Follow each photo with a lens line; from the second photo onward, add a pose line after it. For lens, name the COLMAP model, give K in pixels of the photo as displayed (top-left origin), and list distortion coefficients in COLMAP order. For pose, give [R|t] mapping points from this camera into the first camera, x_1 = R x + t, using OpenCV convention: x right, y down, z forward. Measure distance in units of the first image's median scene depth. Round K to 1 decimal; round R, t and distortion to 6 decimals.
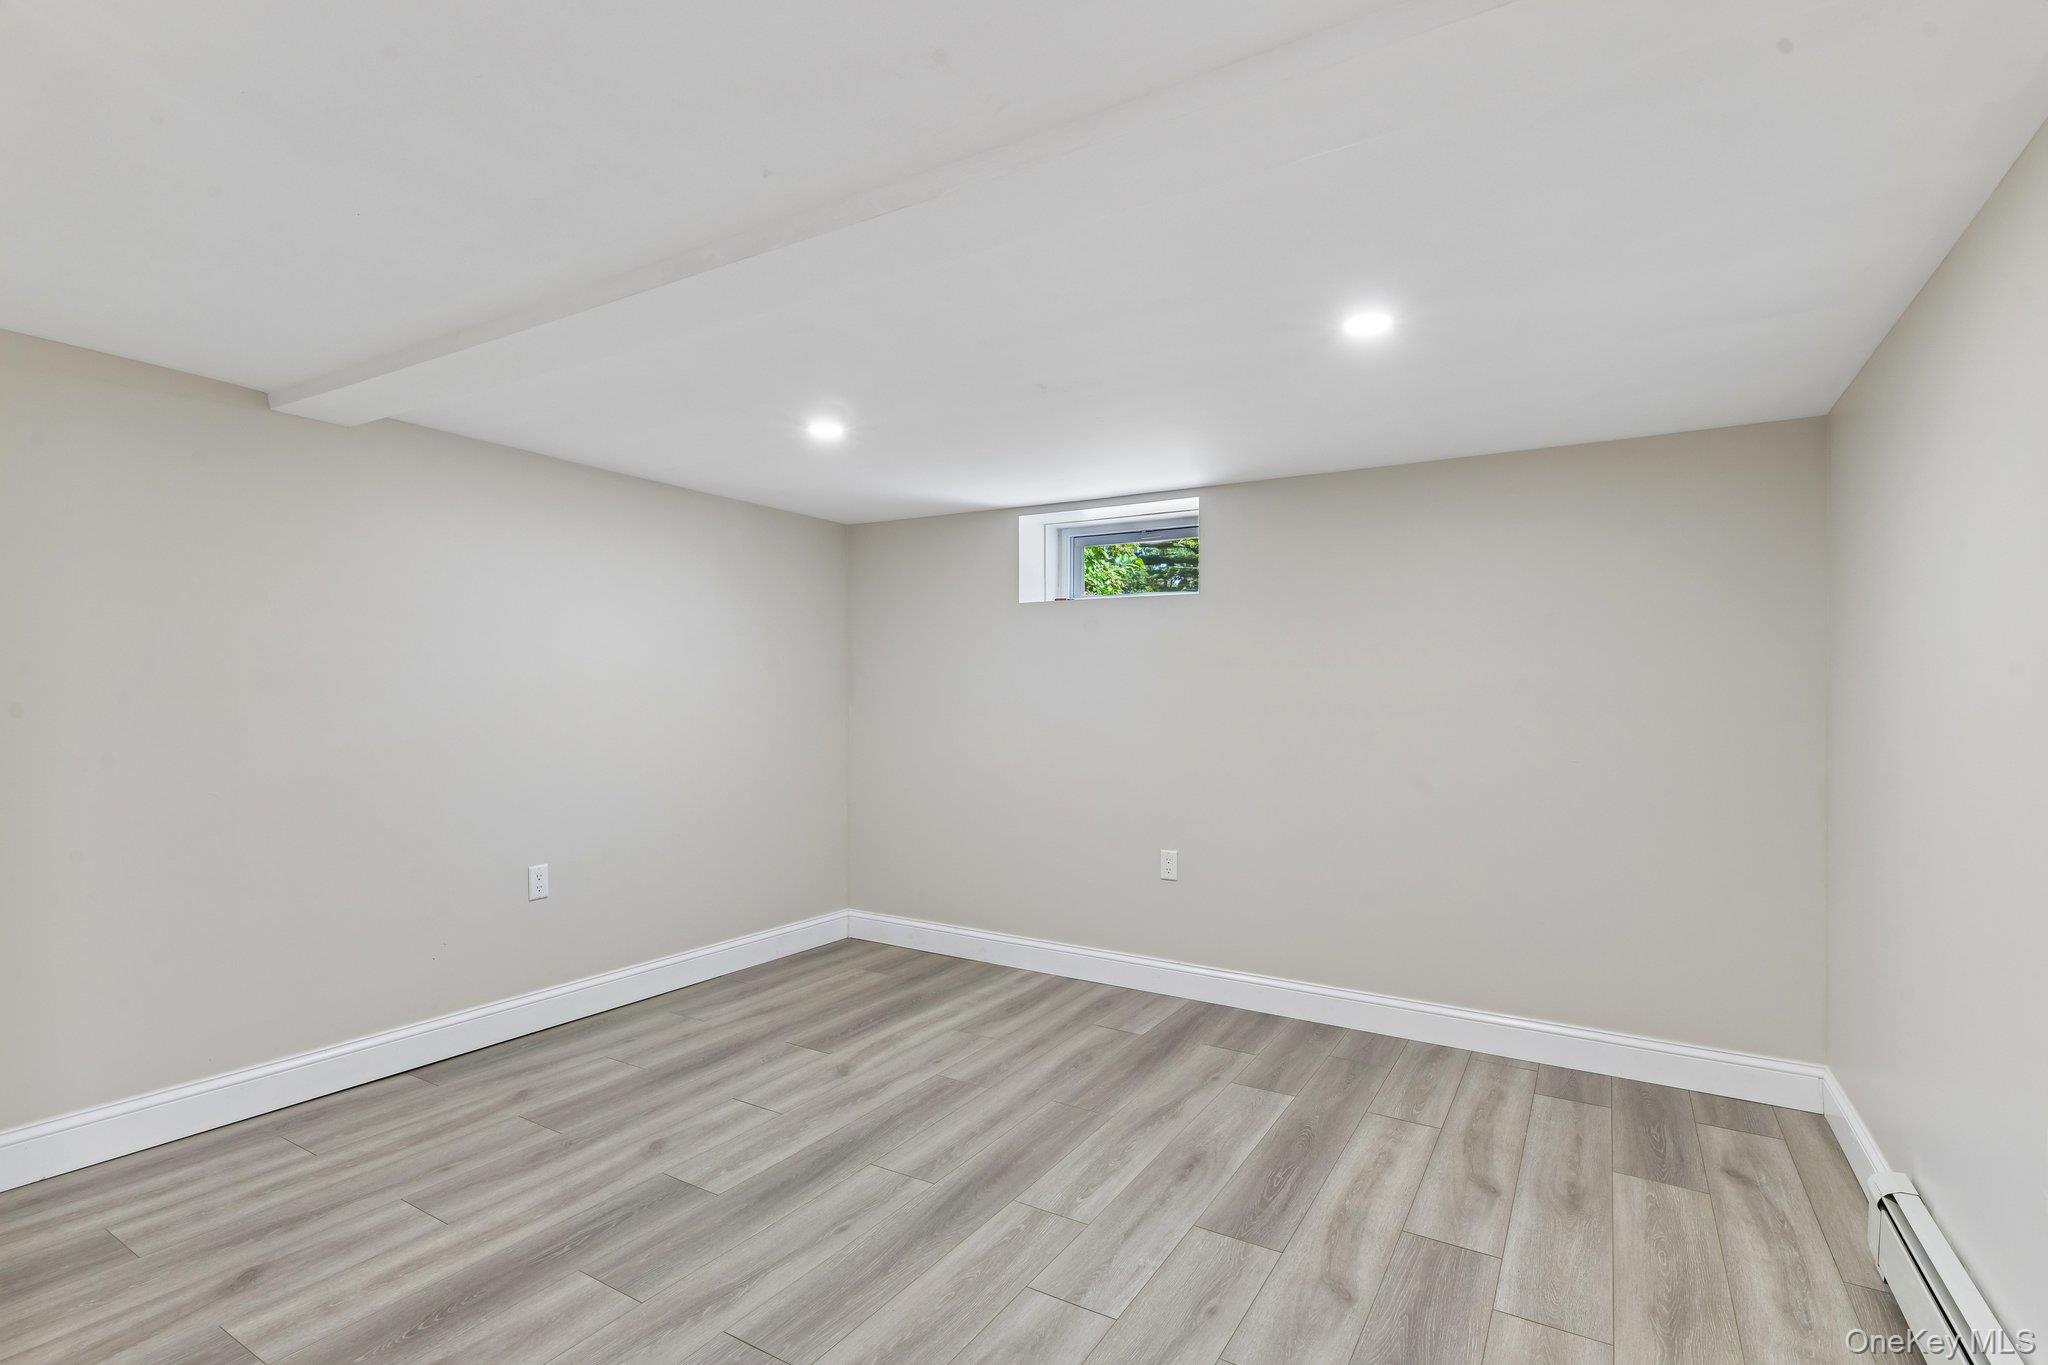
lens RADIAL K [[970.4, 0, 1022.3], [0, 970.4, 690.9], [0, 0, 1]] dist [0.012938, -0.009134]
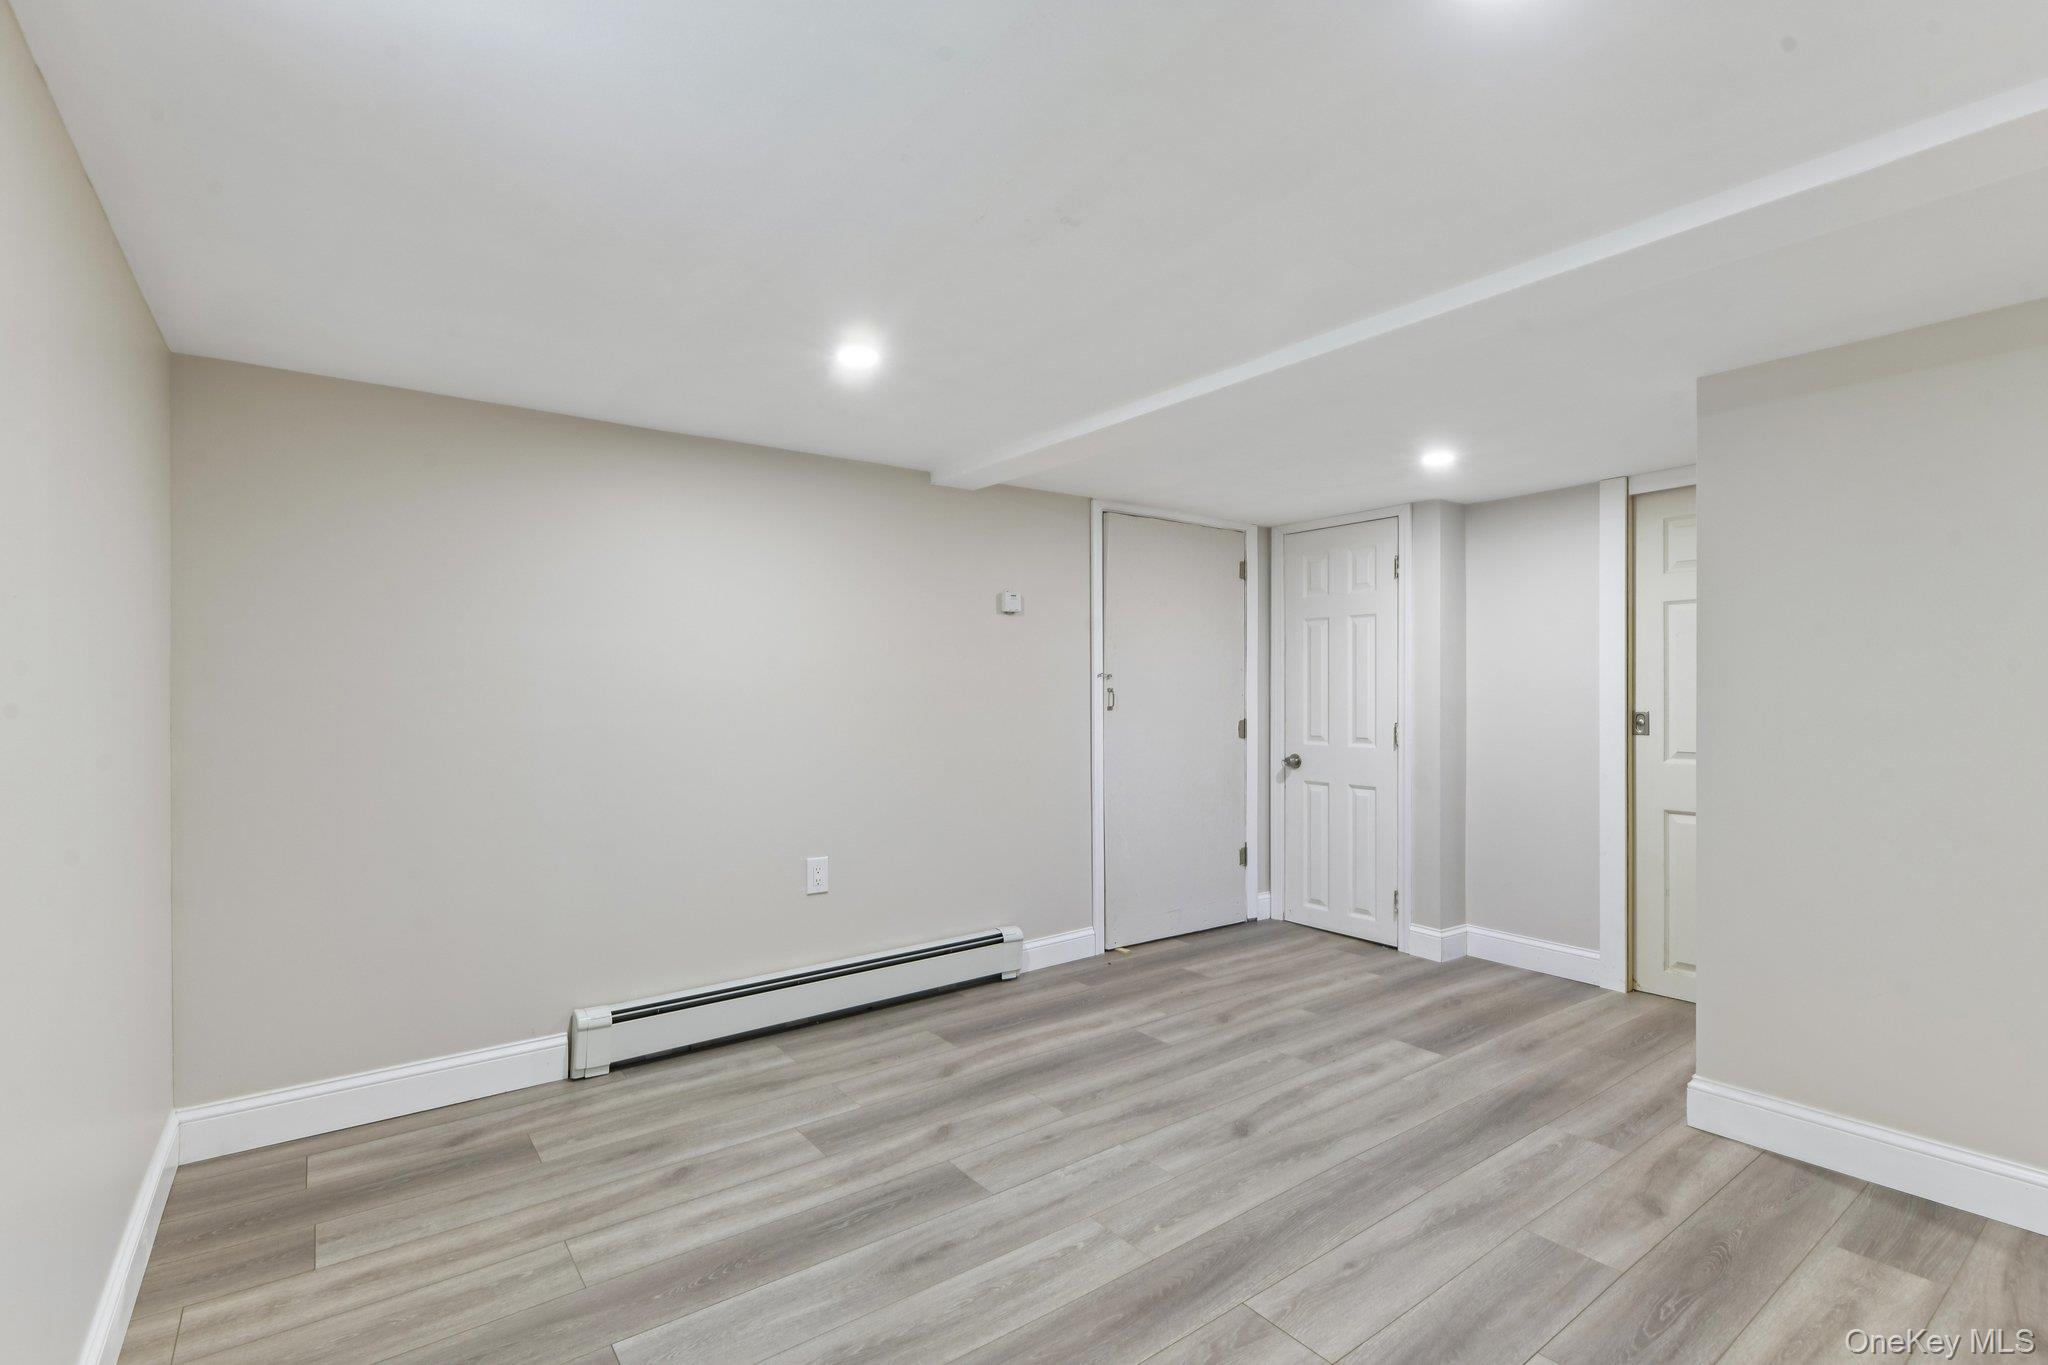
lens RADIAL K [[970.4, 0, 1022.3], [0, 970.4, 690.9], [0, 0, 1]] dist [0.012938, -0.009134]
pose [[-0.929364, -0.006908, 0.369100, -0.219410], [-0.010624, 0.999911, -0.008036, 0.020918], [-0.369012, -0.011390, -0.929355, 1.863242]]
